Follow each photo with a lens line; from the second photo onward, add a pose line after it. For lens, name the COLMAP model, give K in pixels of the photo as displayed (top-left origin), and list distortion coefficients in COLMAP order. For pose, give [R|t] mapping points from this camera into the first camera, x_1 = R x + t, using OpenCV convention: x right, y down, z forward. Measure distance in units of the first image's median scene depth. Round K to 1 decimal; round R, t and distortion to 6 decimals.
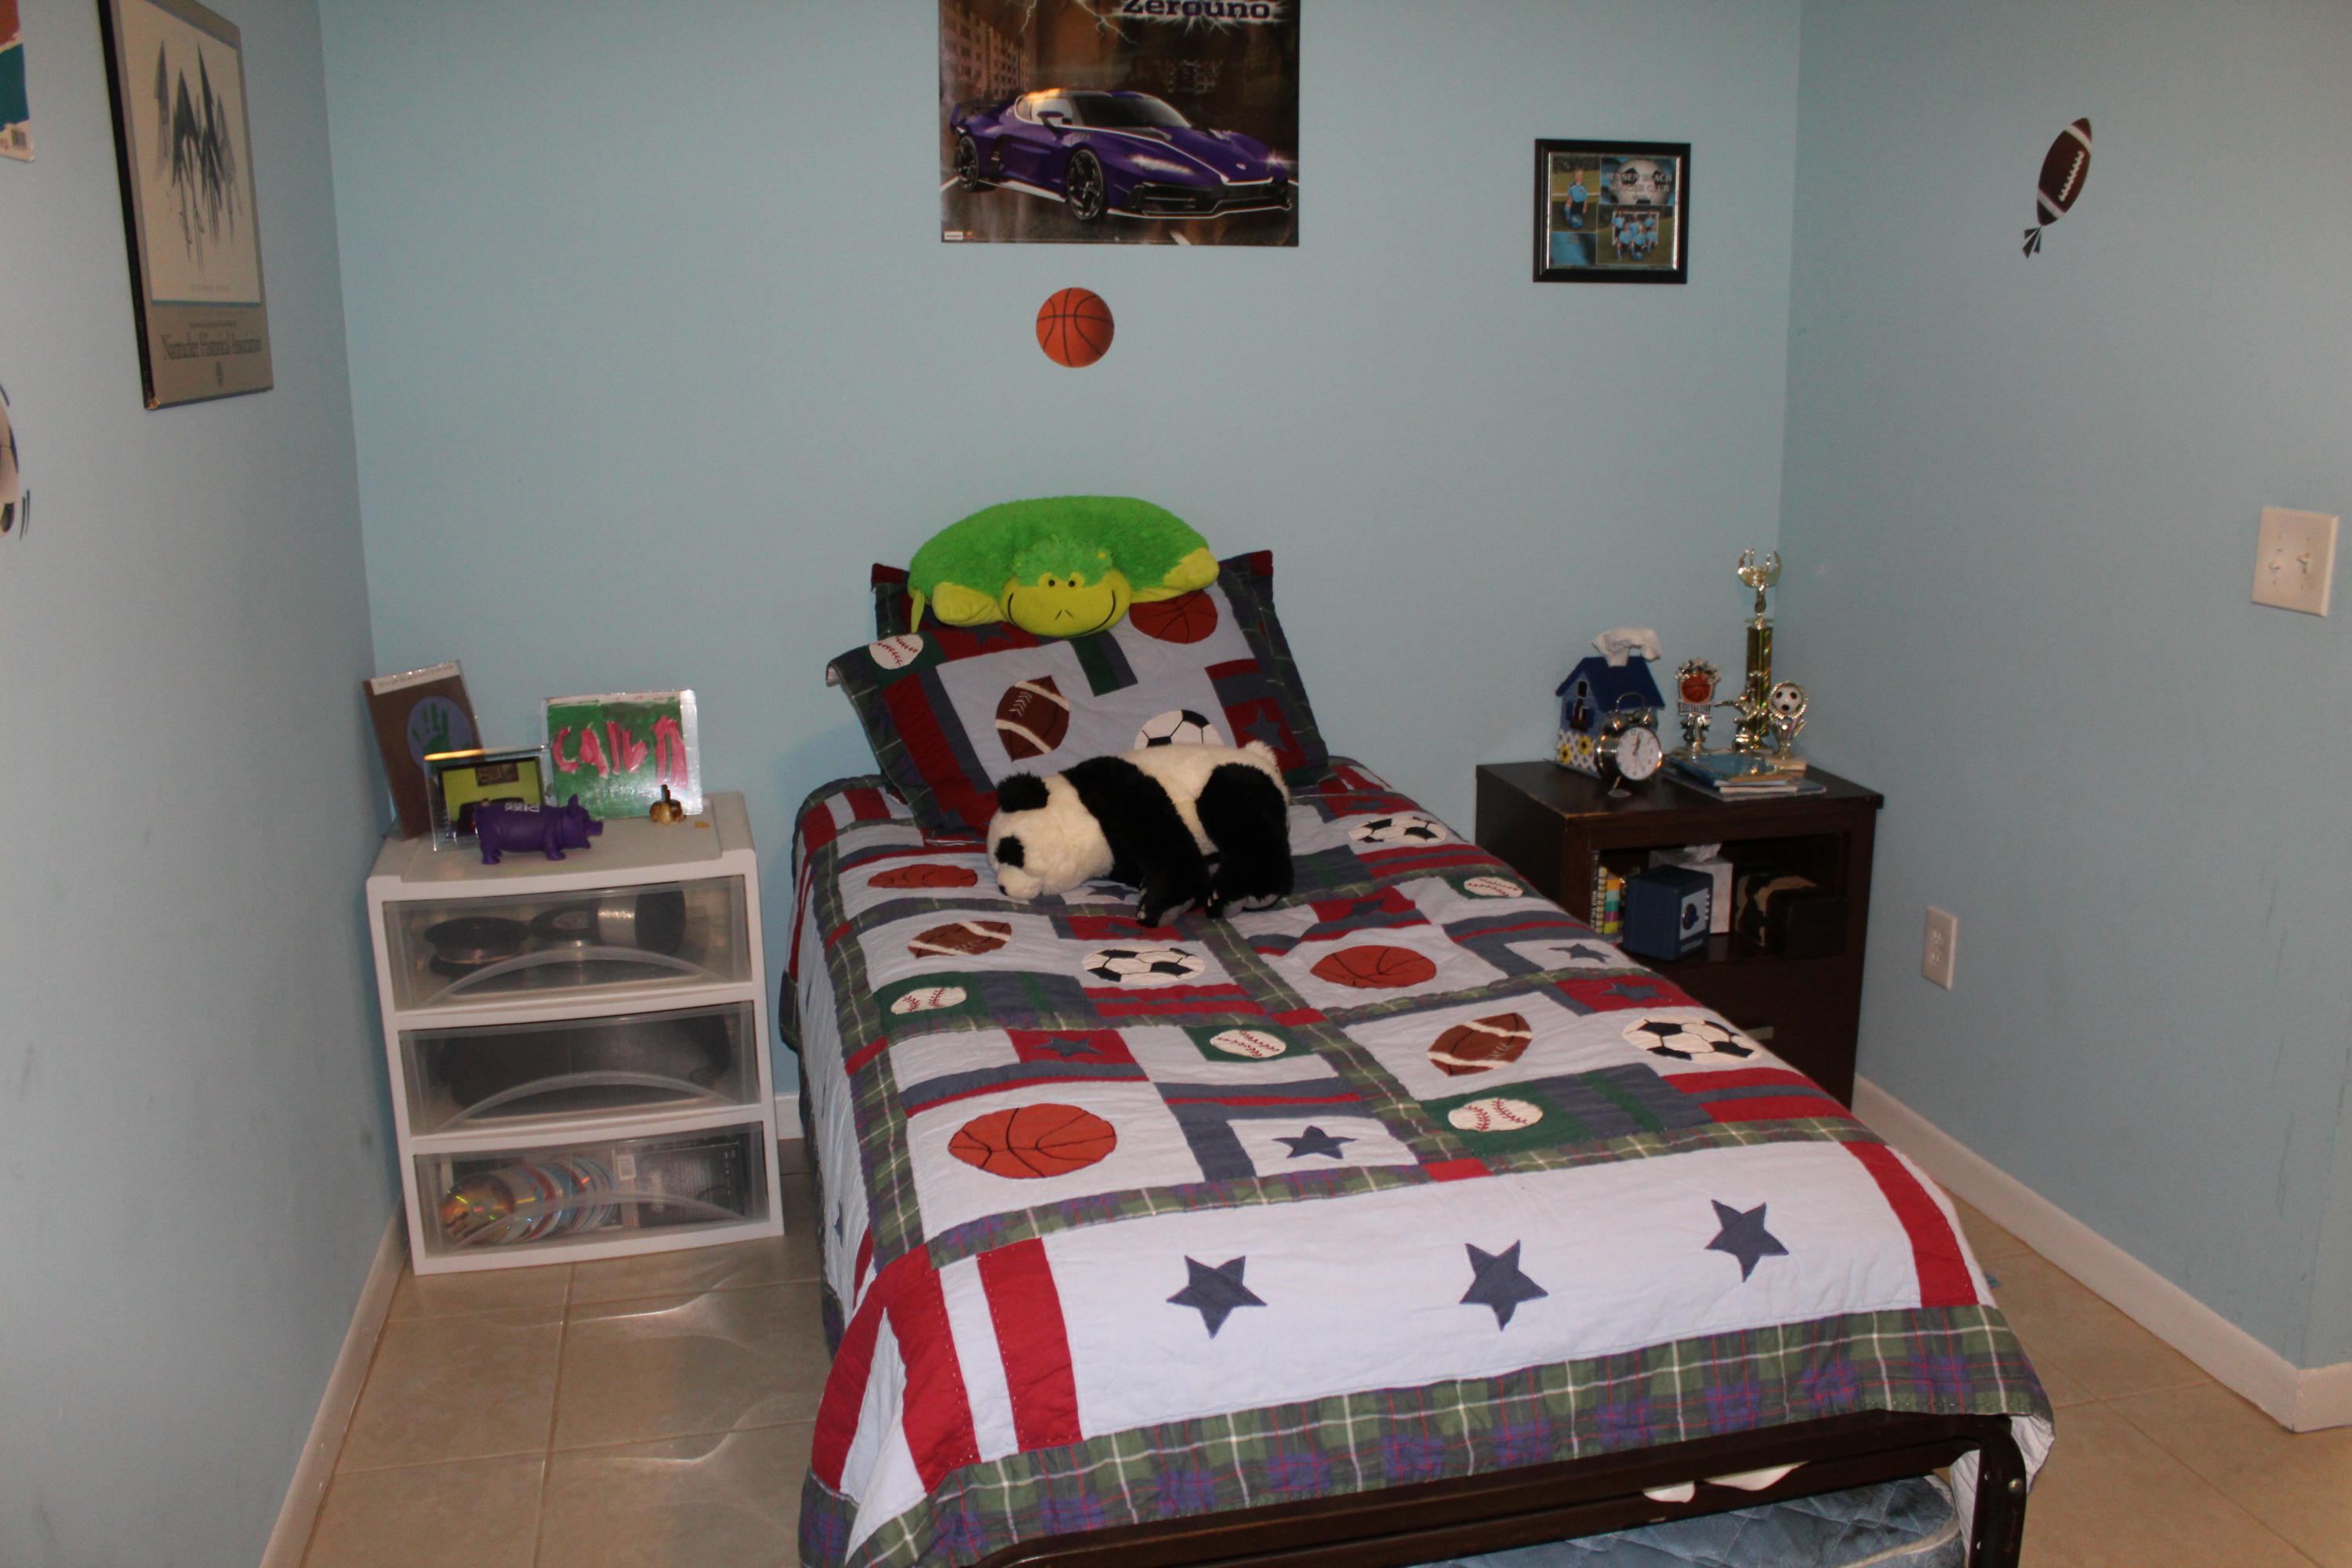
lens RADIAL K [[1949.8, 0, 1176.0], [0, 1949.8, 784.0], [0, 0, 1]] dist [-0.171986, 0.155095]
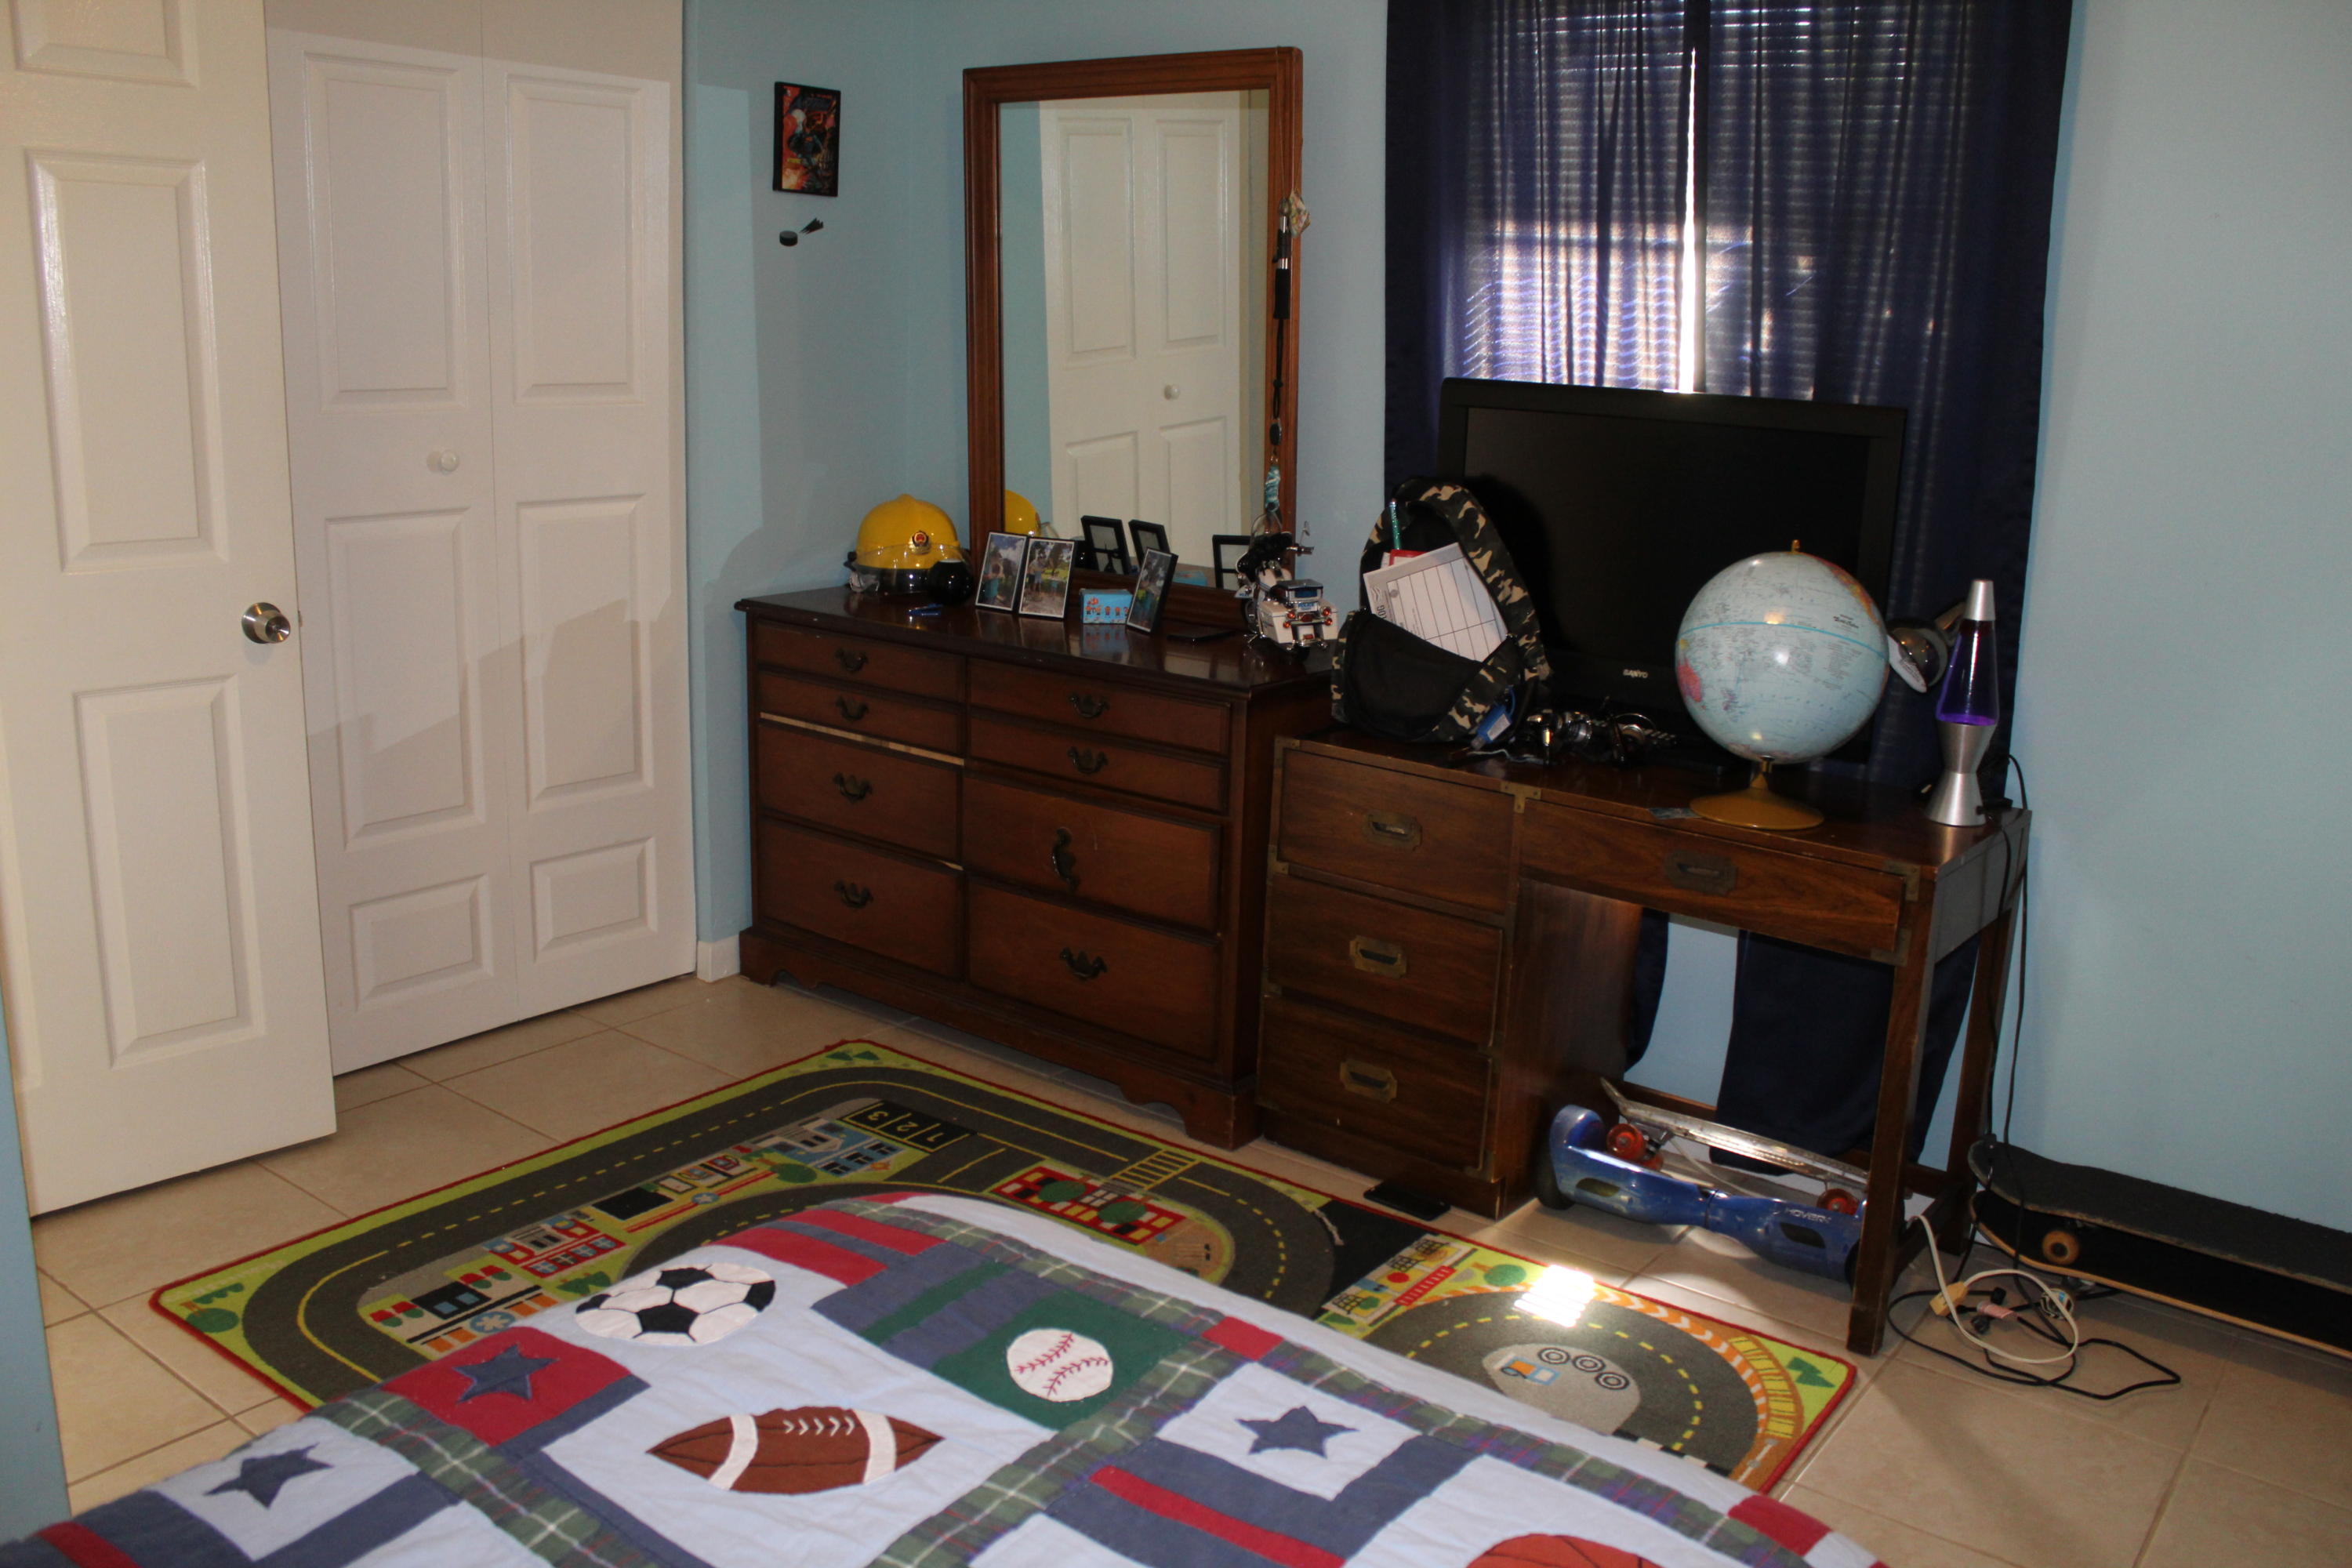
lens RADIAL K [[1949.8, 0, 1176.0], [0, 1949.8, 784.0], [0, 0, 1]] dist [-0.171986, 0.155095]
pose [[-0.630278, -0.198803, 0.750484, -0.247175], [0.151714, 0.916484, 0.370189, -0.199730], [-0.761402, 0.347181, -0.547479, 0.820198]]
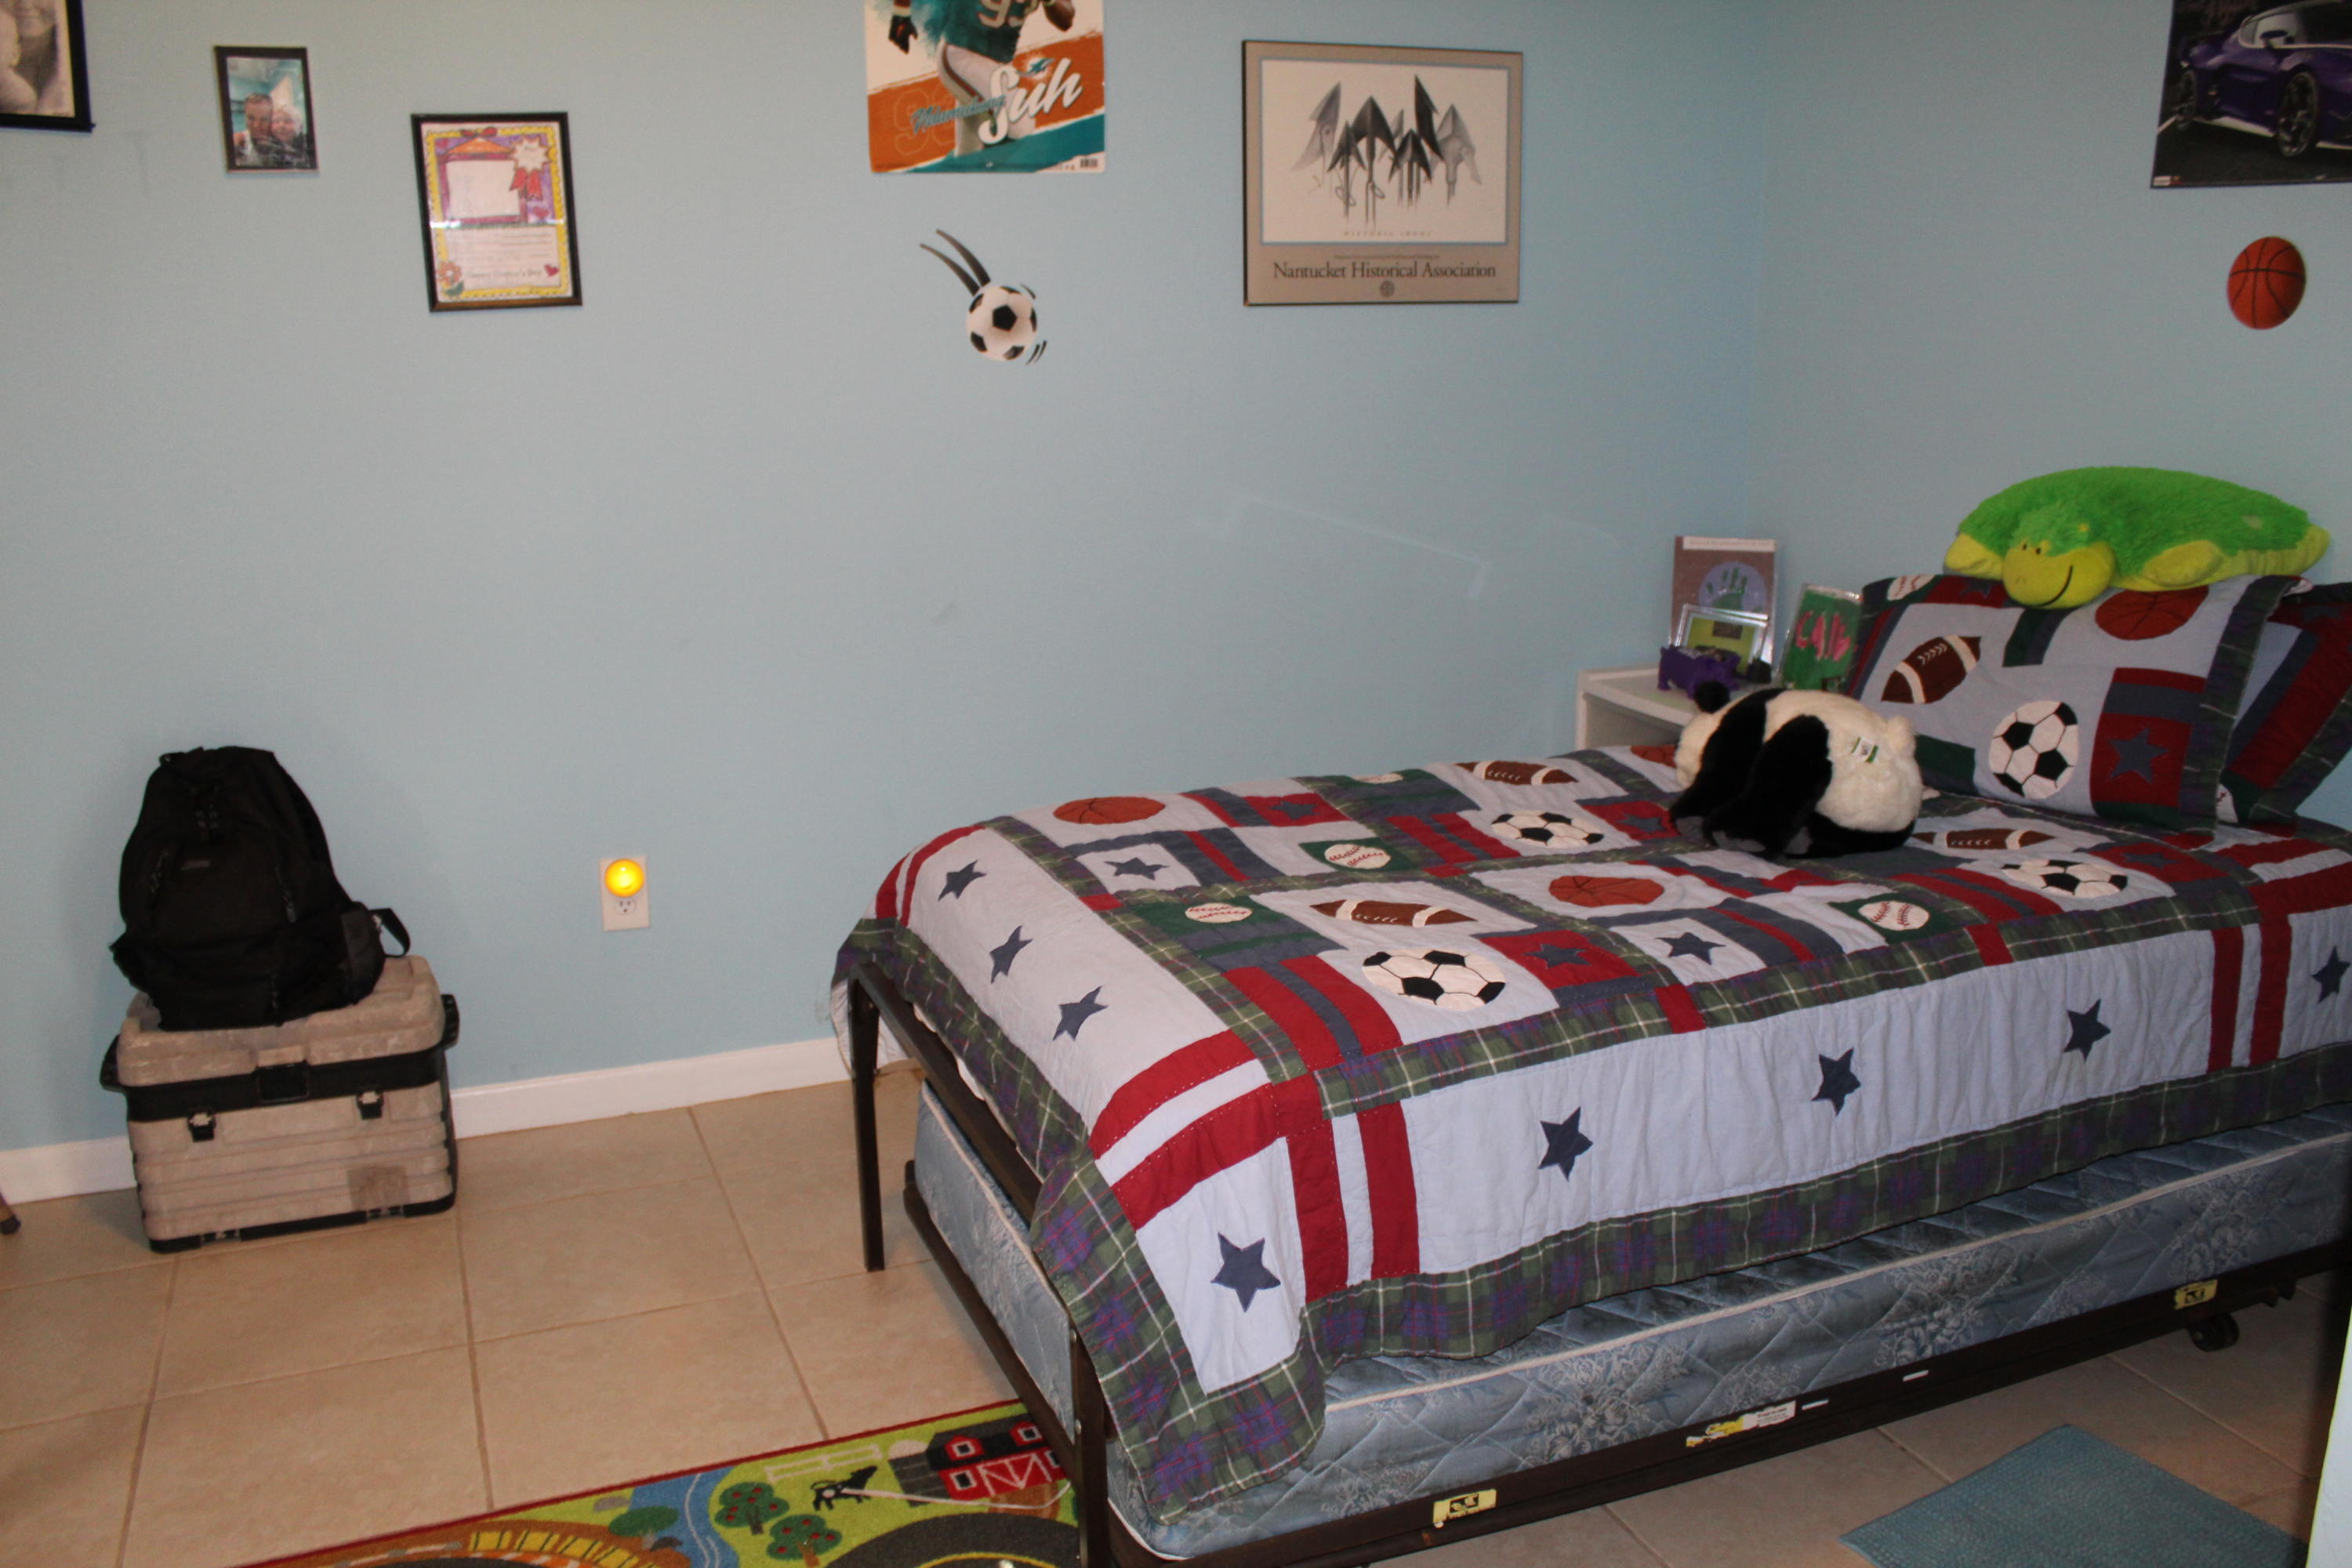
lens RADIAL K [[1949.8, 0, 1176.0], [0, 1949.8, 784.0], [0, 0, 1]] dist [-0.171986, 0.155095]
pose [[0.162484, 0.258084, -0.952361, 0.829453], [-0.224449, 0.949552, 0.219029, -0.107892], [0.960844, 0.178168, 0.212214, 0.439010]]
